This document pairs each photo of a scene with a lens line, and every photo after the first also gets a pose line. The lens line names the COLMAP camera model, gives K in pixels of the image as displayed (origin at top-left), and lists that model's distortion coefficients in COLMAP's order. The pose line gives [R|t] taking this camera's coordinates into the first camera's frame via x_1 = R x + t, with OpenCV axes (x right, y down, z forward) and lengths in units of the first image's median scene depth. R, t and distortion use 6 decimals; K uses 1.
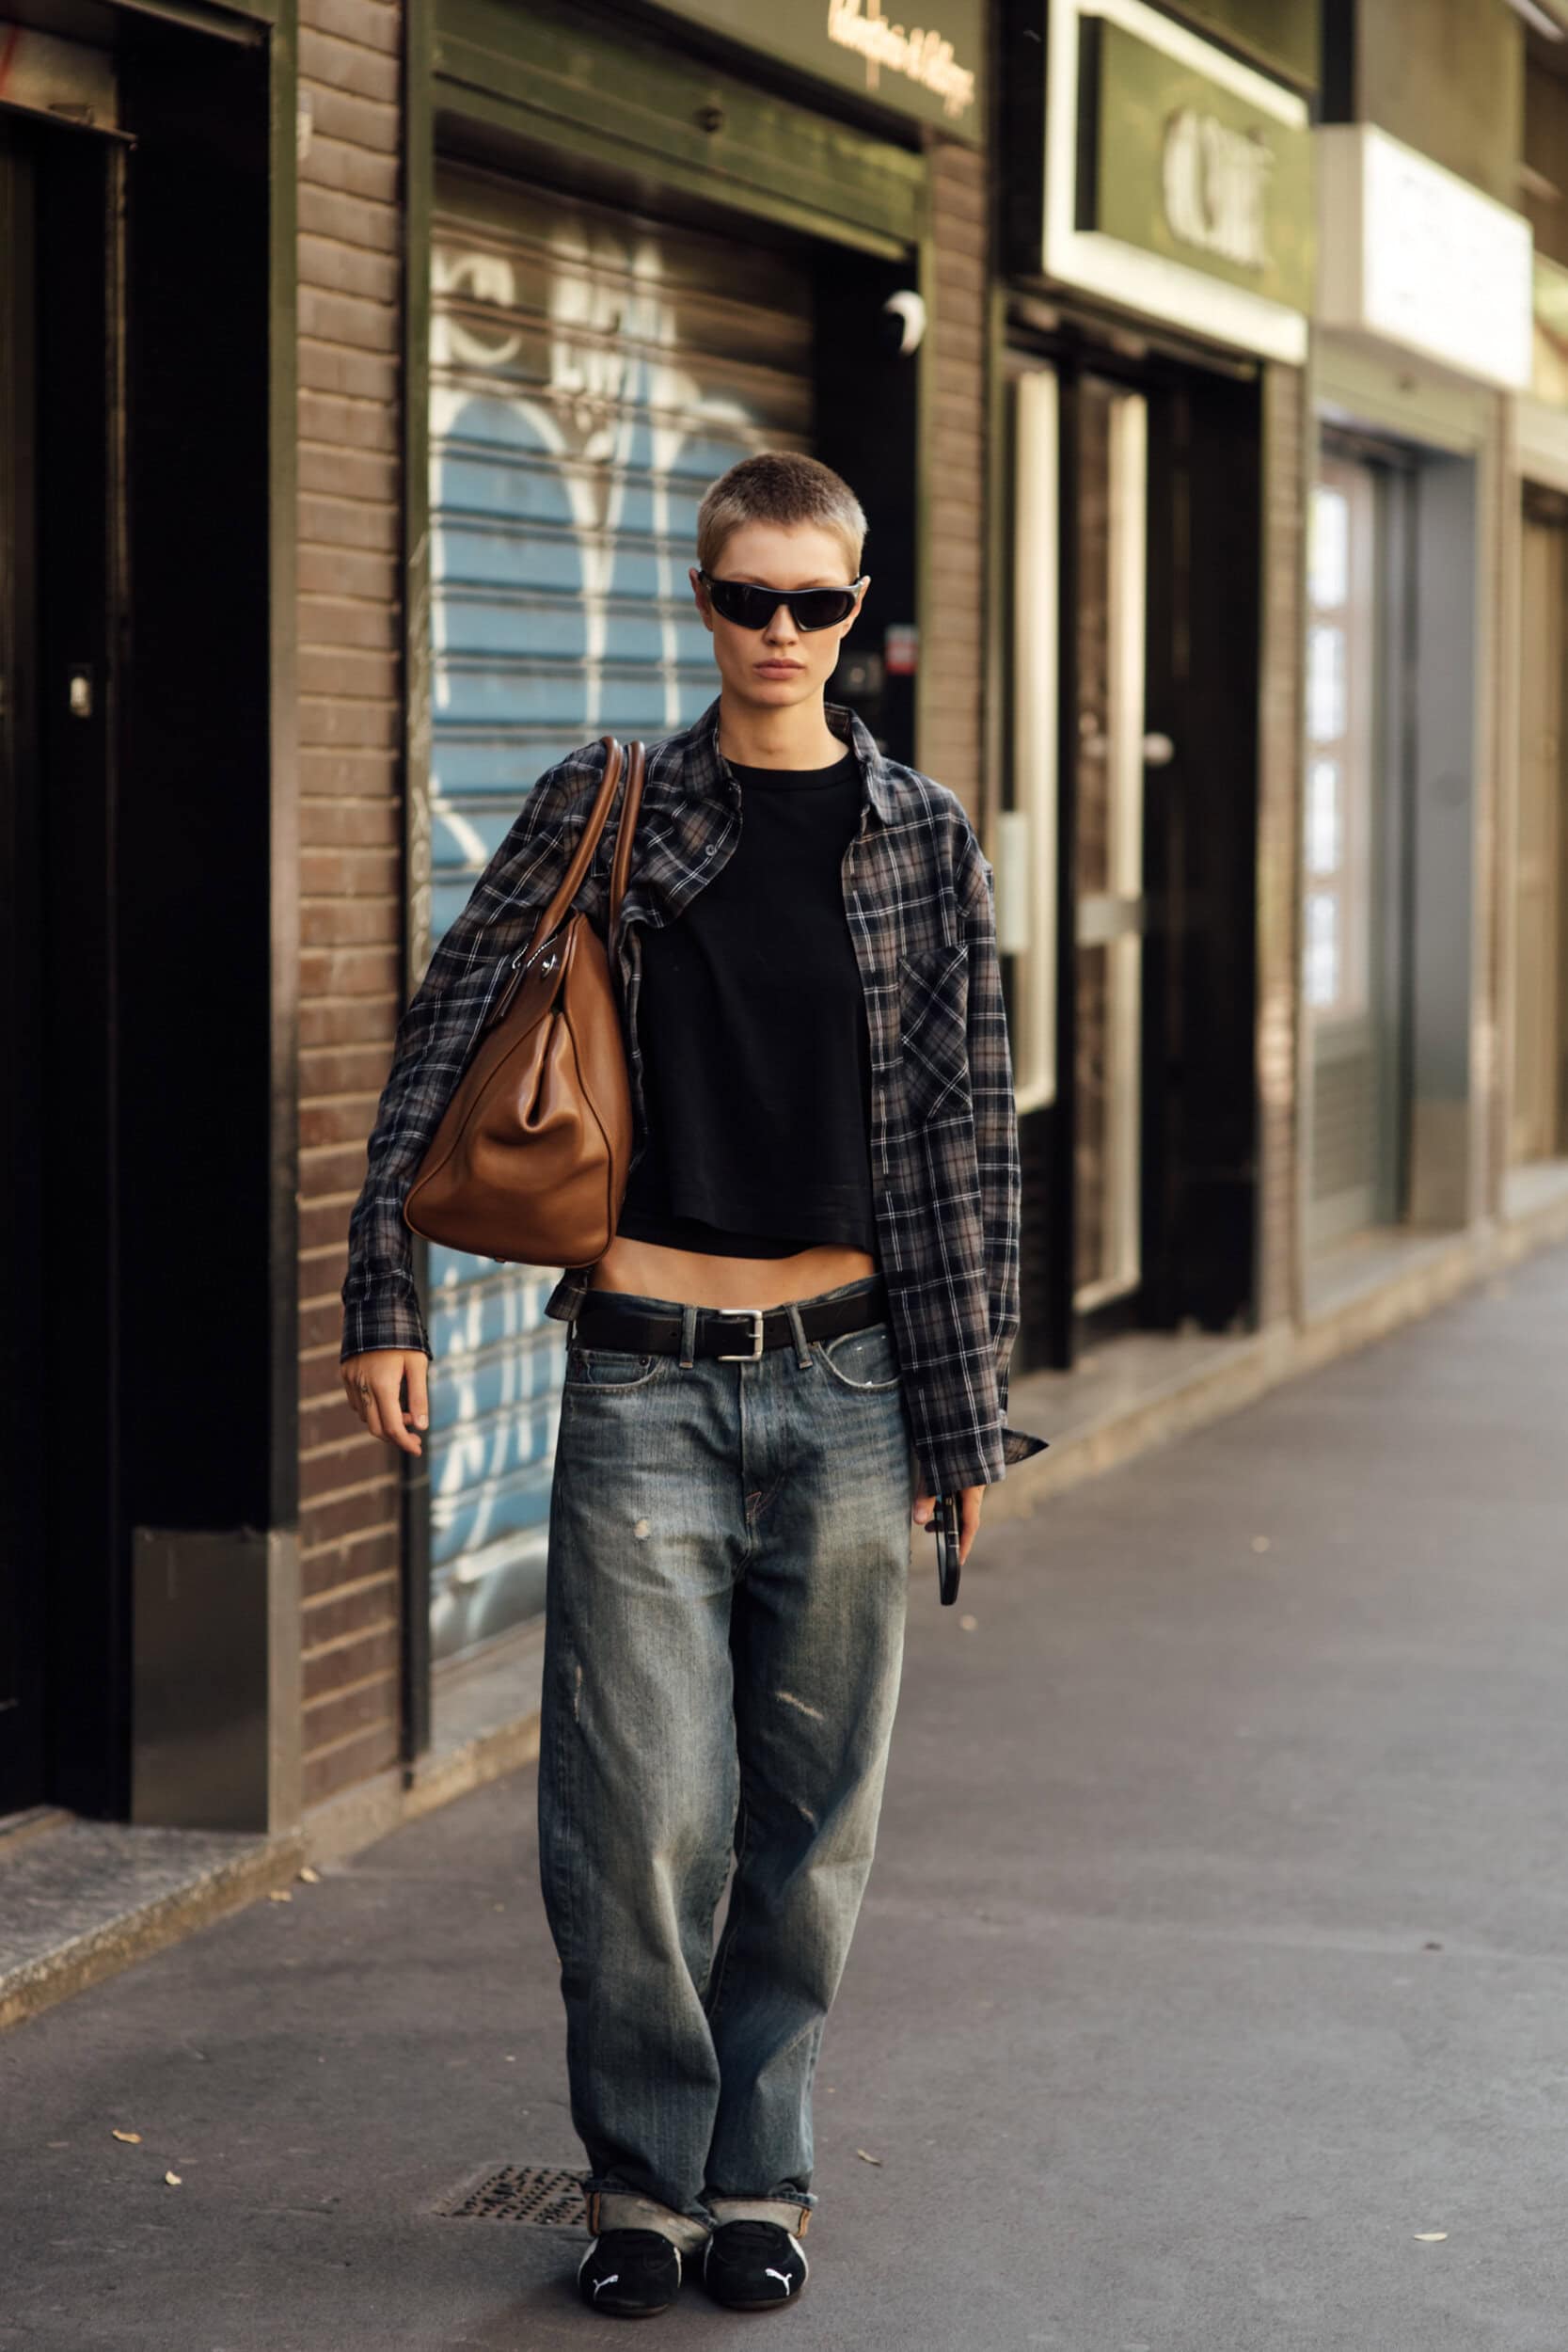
lens RADIAL K [[5924.9, 0, 789.5], [0, 5924.9, 1144.4], [0, 0, 1]] dist [0.029731, -0.882299]
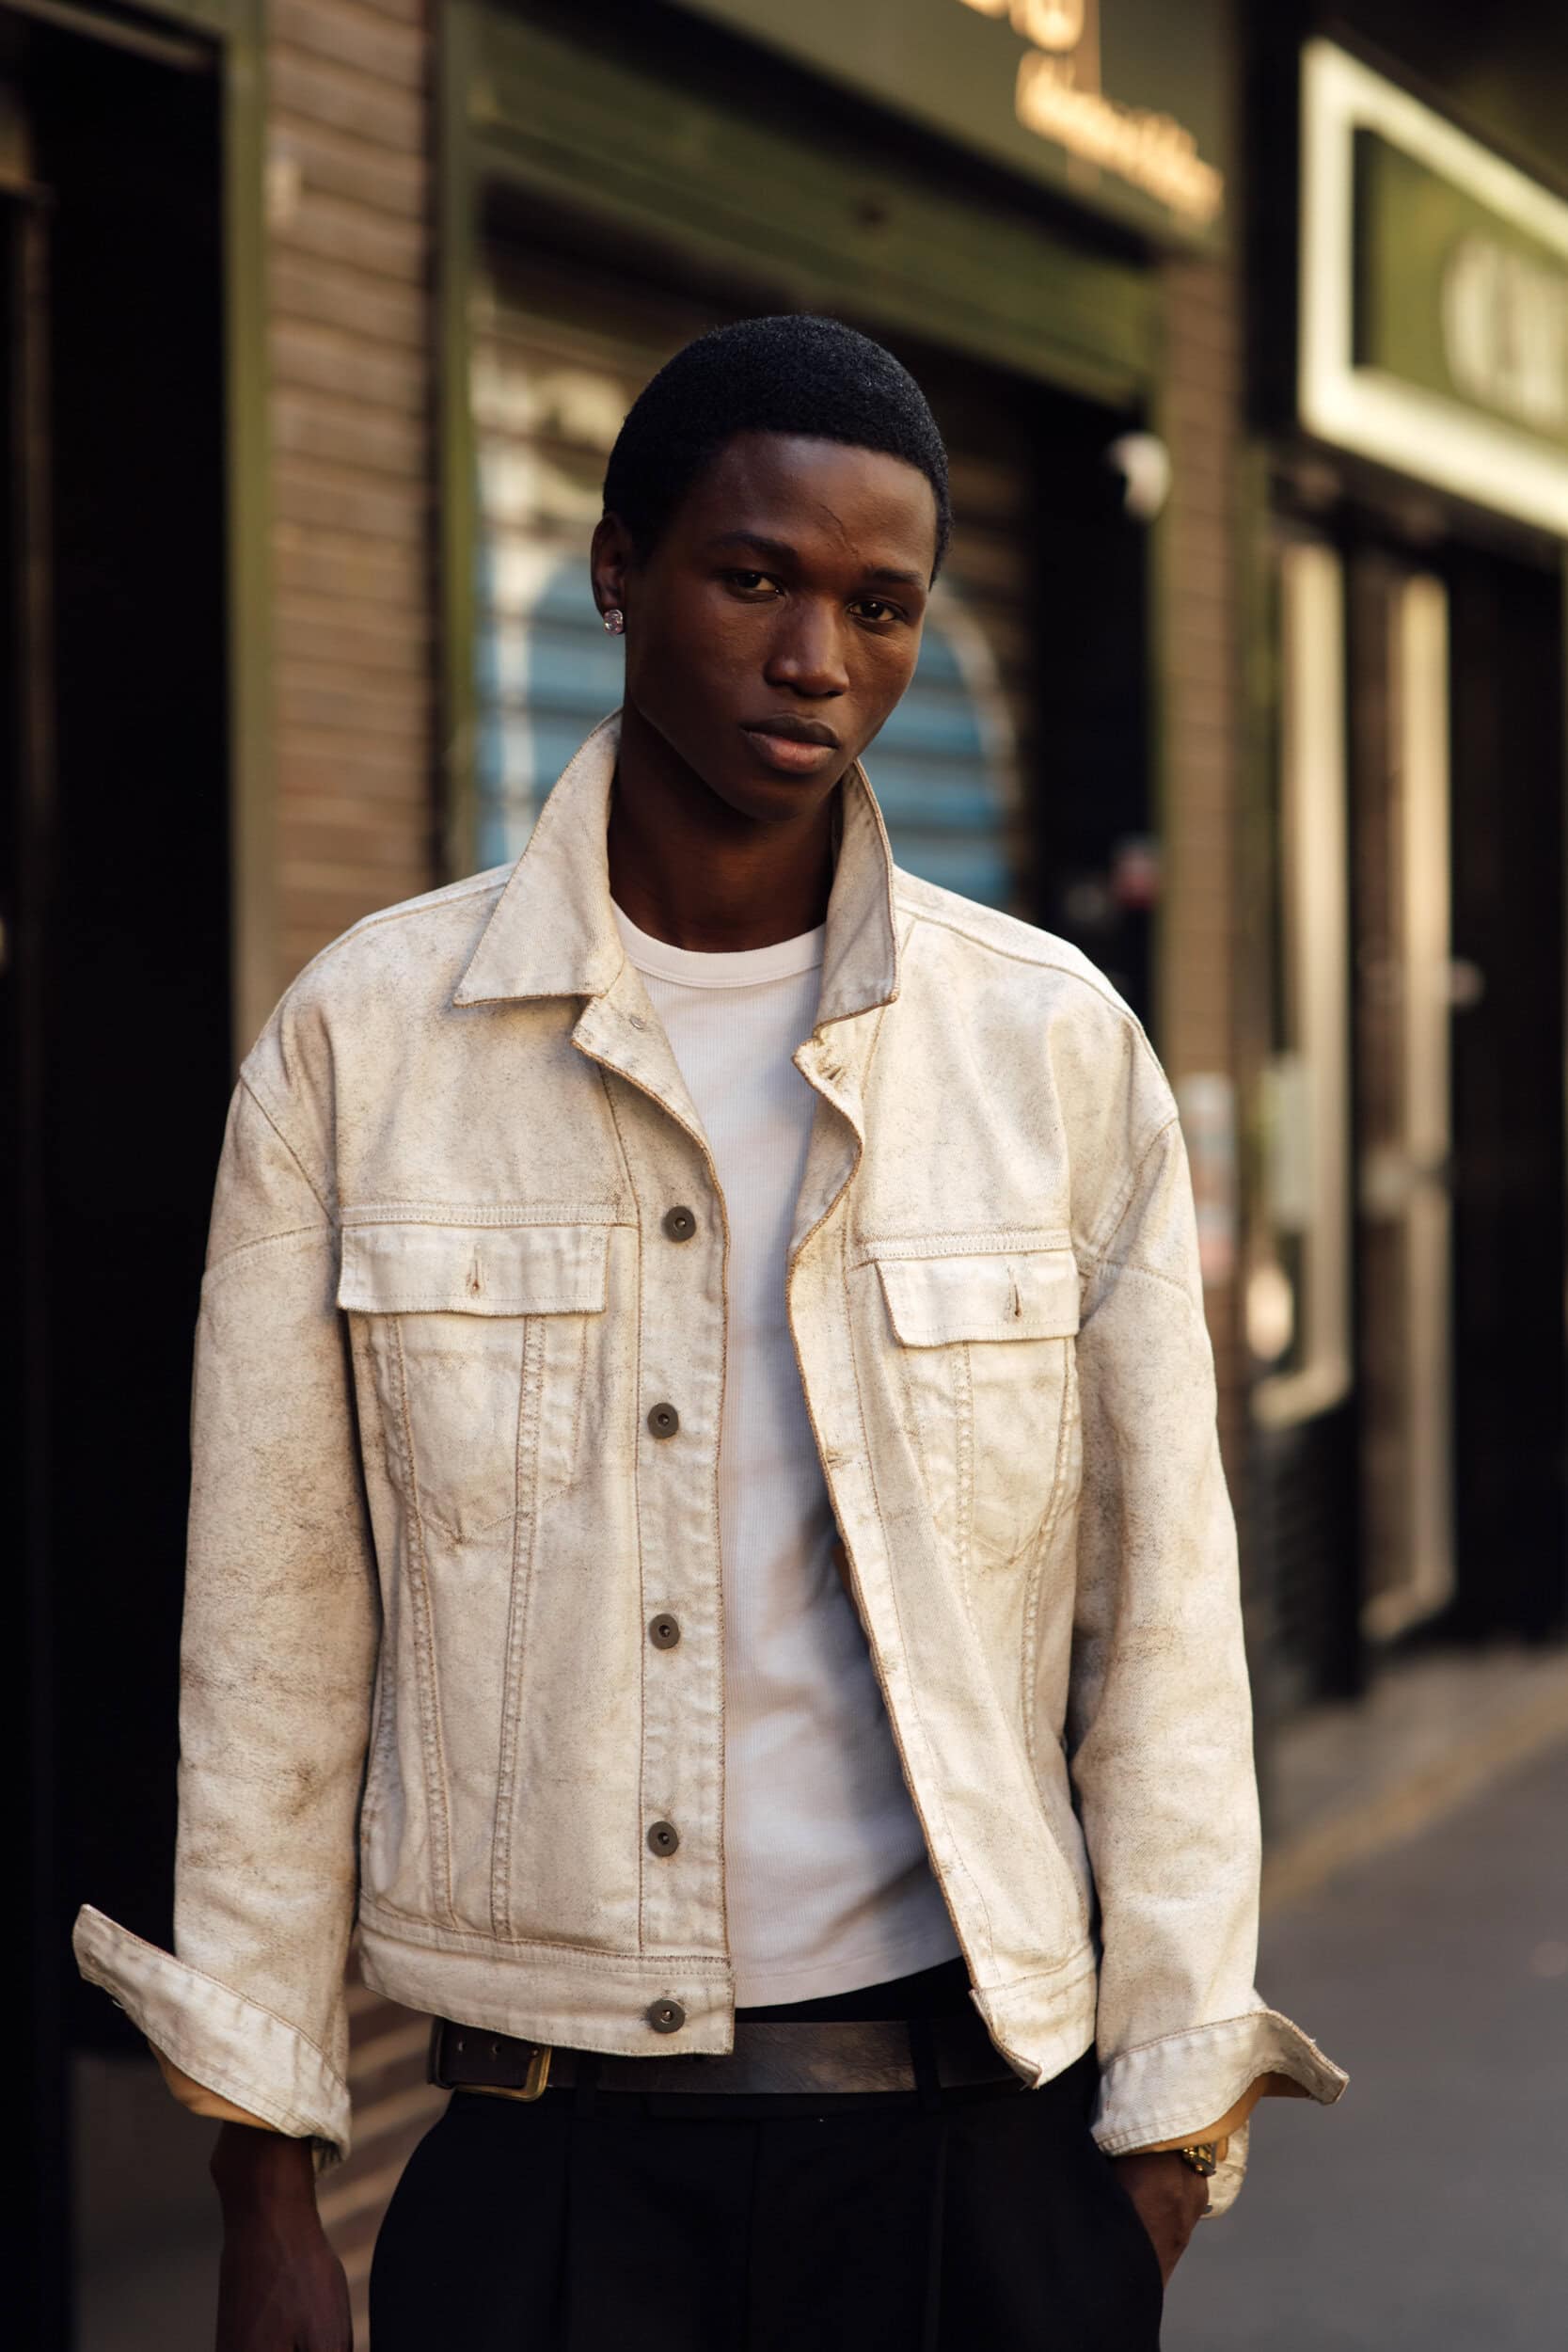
lens RADIAL K [[5667.1, 0, 784.0], [0, 5667.1, 1176.0], [0, 0, 1]] dist [-0.039817, 0.357438]
pose [[0.998087, -0.014552, -0.060084, 0.018008], [0.012542, 0.999353, -0.033695, -0.016520], [0.060535, 0.032877, 0.997624, 0.230671]]
